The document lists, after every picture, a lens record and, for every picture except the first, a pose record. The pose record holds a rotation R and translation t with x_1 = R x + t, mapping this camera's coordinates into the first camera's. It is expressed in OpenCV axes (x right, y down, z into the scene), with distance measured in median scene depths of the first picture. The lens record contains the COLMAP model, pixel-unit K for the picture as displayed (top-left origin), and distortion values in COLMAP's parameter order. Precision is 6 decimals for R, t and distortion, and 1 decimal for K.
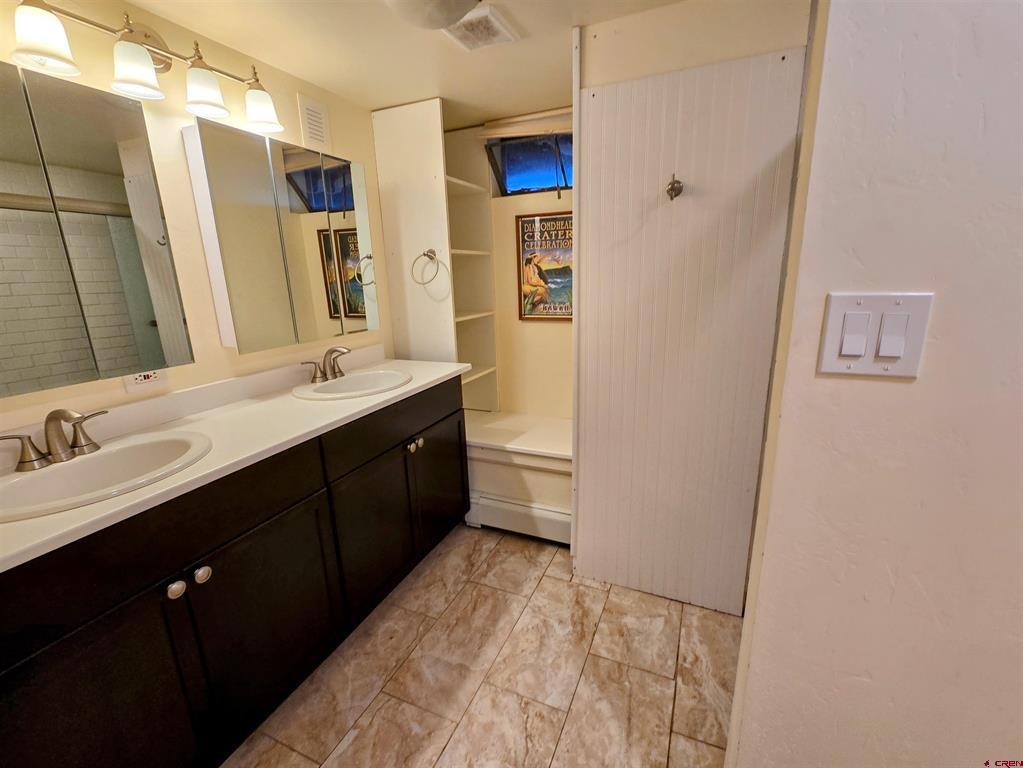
lens RADIAL K [[446.3, 0, 508.7], [0, 446.3, 385.8], [0, 0, 1]] dist [-0.002305, -0.000111]
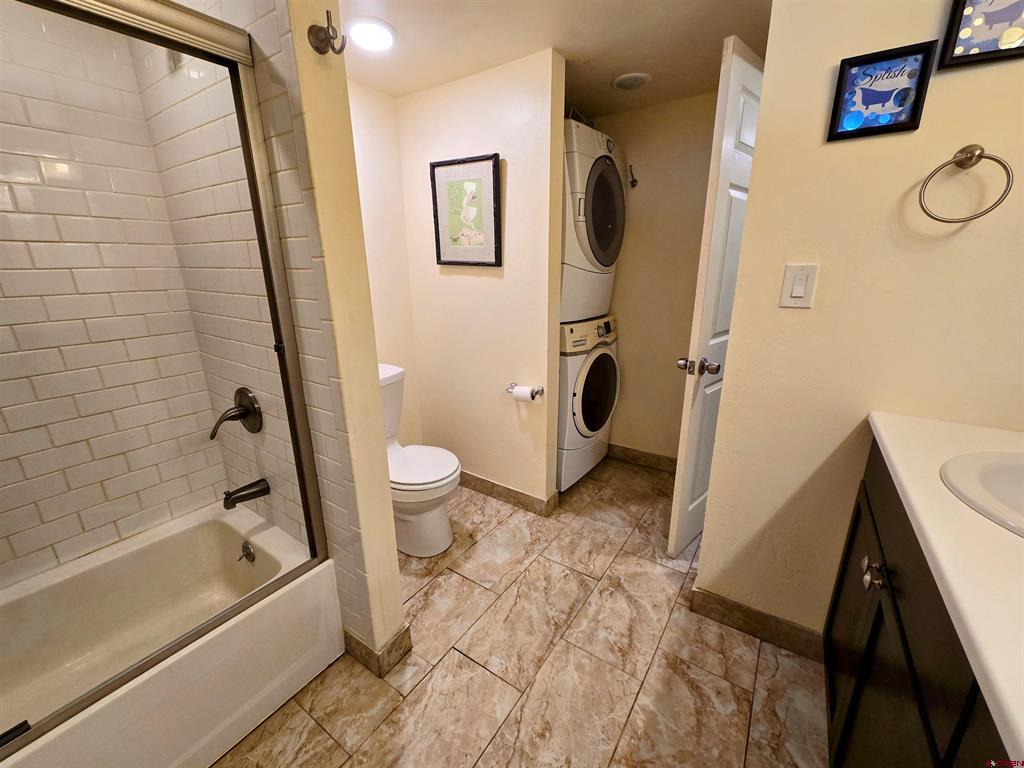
lens RADIAL K [[420.5, 0, 514.4], [0, 420.5, 382.8], [0, 0, 1]] dist [-0.001044, 0.000626]
pose [[-0.983086, -0.015694, 0.182471, -0.099228], [0.076431, 0.870257, 0.486633, -0.256186], [-0.166433, 0.492348, -0.854338, 1.108458]]
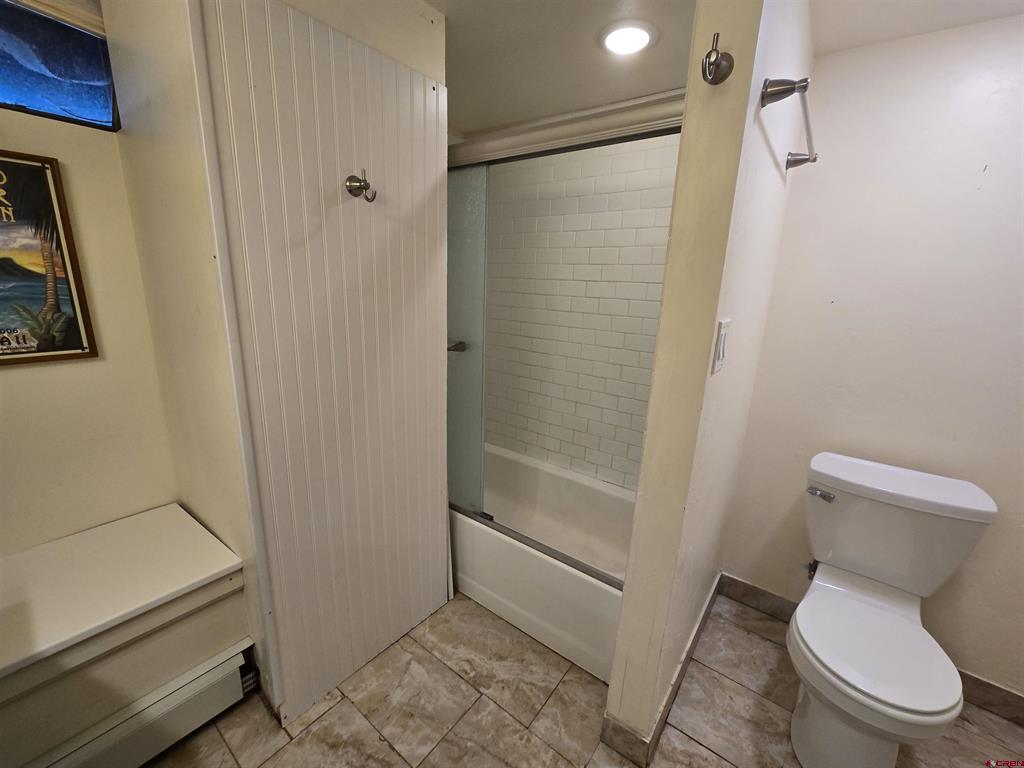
lens RADIAL K [[420.5, 0, 512.7], [0, 420.5, 389.5], [0, 0, 1]] dist [-0.001044, 0.000626]
pose [[0.233252, -0.210336, 0.949396, -0.356326], [0.193616, 0.966824, 0.166628, -0.148815], [-0.952946, 0.144952, 0.266237, 0.551735]]
